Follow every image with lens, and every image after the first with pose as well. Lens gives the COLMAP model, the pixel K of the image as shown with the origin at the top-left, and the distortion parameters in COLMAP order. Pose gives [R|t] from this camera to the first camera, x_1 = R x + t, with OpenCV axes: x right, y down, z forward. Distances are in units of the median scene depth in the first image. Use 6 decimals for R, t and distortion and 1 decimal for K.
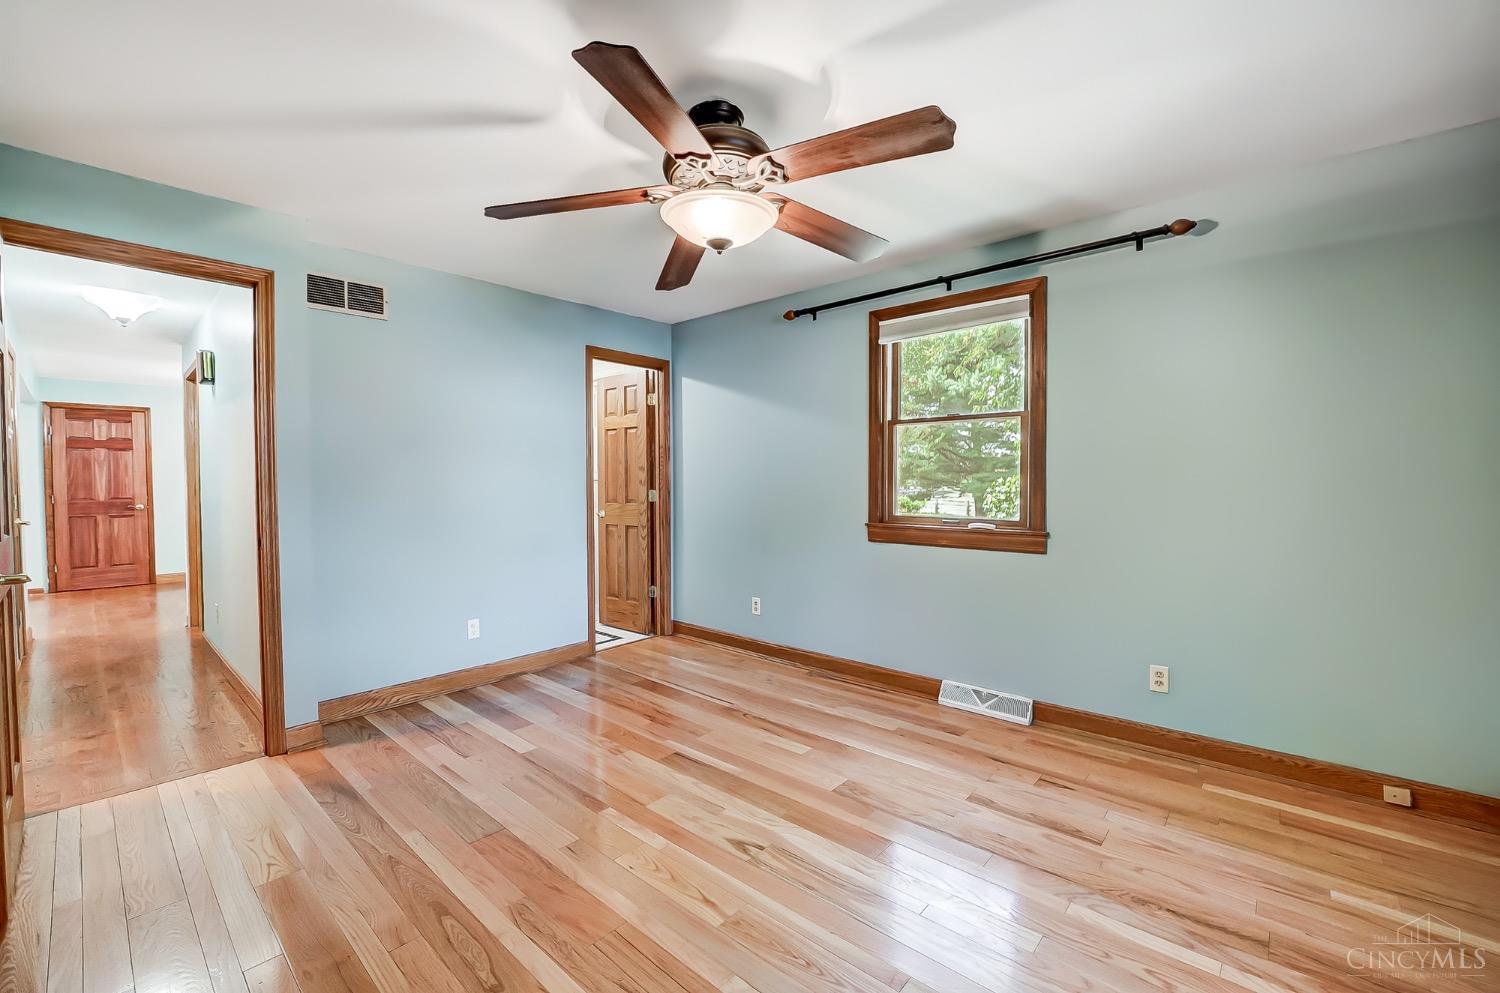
lens RADIAL K [[620.6, 0, 749.5], [0, 620.6, 491.4], [0, 0, 1]] dist [0.012189, -0.000134]
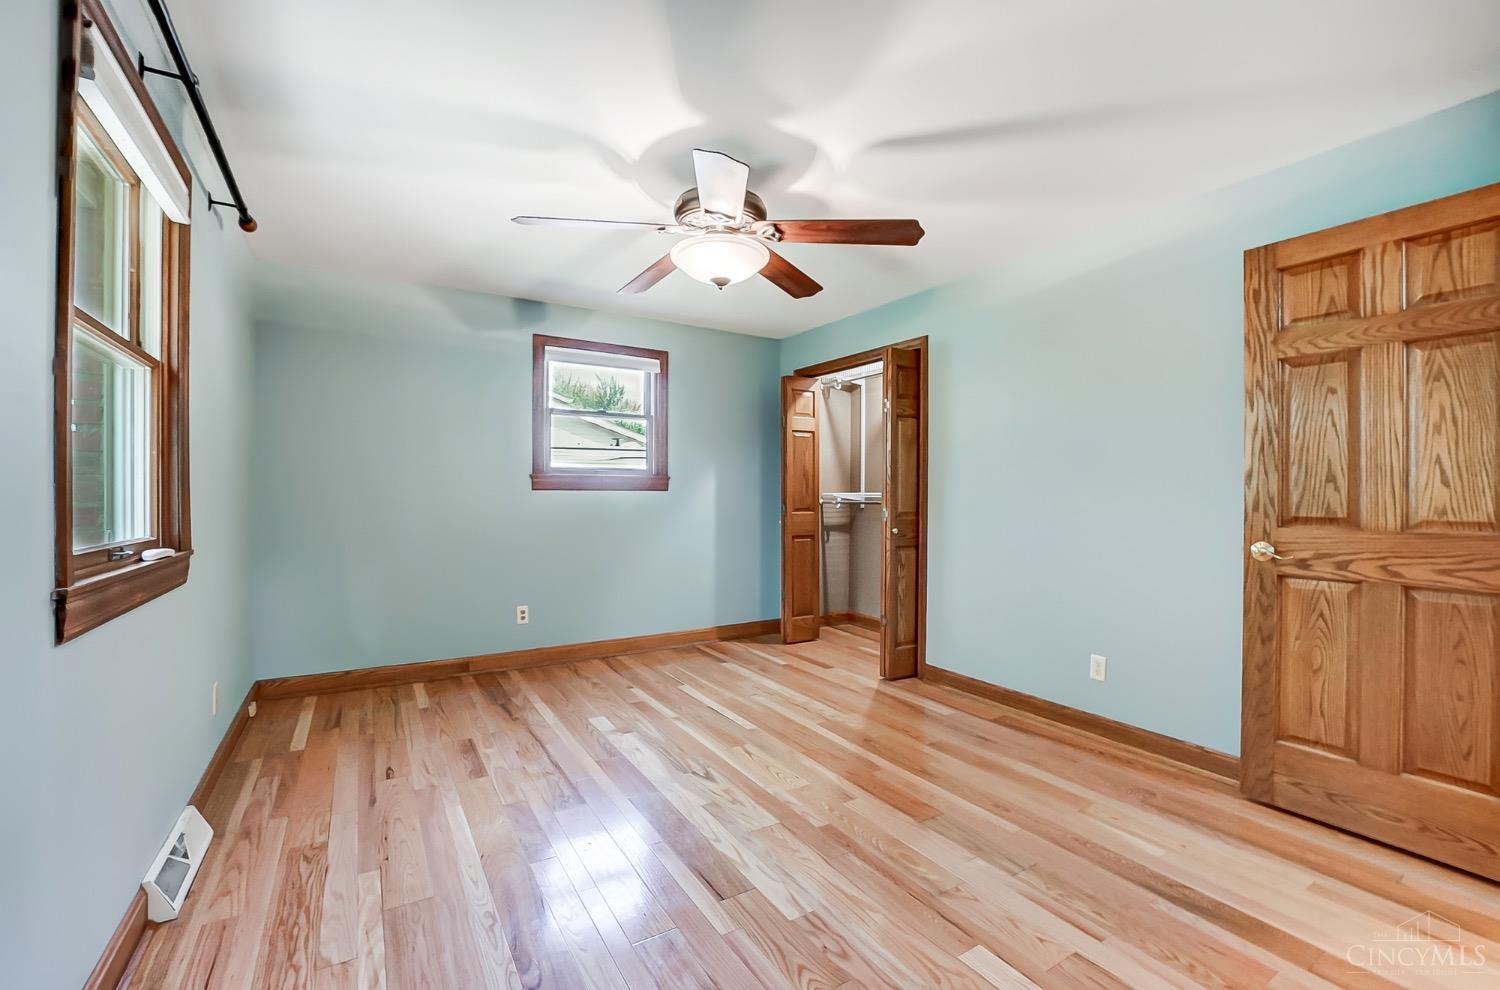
lens RADIAL K [[621.7, 0, 750.0], [0, 621.7, 495.0], [0, 0, 1]] dist [-0.026913, 0.000316]
pose [[-0.958880, 0.005558, 0.283759, -0.415784], [0.009698, 0.999866, 0.013189, 0.003440], [-0.283647, 0.015399, -0.958805, 2.018619]]
